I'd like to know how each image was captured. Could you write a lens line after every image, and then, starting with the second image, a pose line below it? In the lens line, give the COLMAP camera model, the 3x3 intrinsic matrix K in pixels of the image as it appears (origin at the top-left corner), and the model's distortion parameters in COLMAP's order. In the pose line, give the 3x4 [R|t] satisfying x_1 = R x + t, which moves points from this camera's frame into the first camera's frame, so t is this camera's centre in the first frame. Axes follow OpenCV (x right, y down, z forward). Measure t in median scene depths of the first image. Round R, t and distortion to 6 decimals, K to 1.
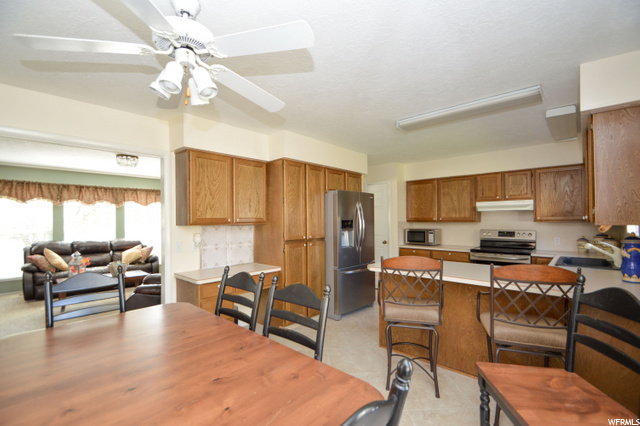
lens RADIAL K [[288.3, 0, 319.2], [0, 288.3, 218.6], [0, 0, 1]] dist [-0.001436, -0.001928]
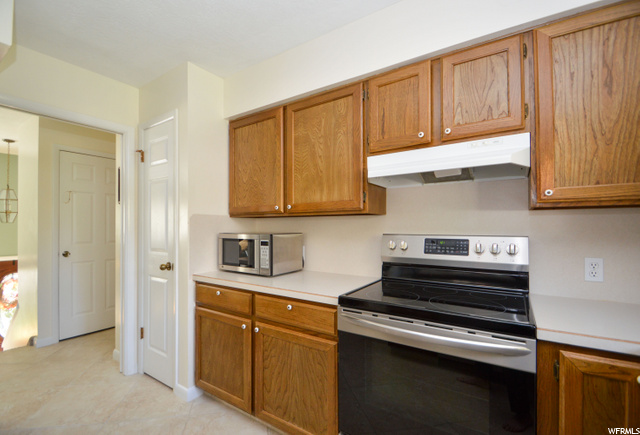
lens RADIAL K [[285.2, 0, 321.4], [0, 285.2, 222.7], [0, 0, 1]] dist [-0.005696, -0.000516]
pose [[0.986615, 0.012733, 0.162568, 0.436788], [-0.010475, 0.999837, -0.014737, 0.030021], [-0.162729, 0.012837, 0.986587, 0.669993]]
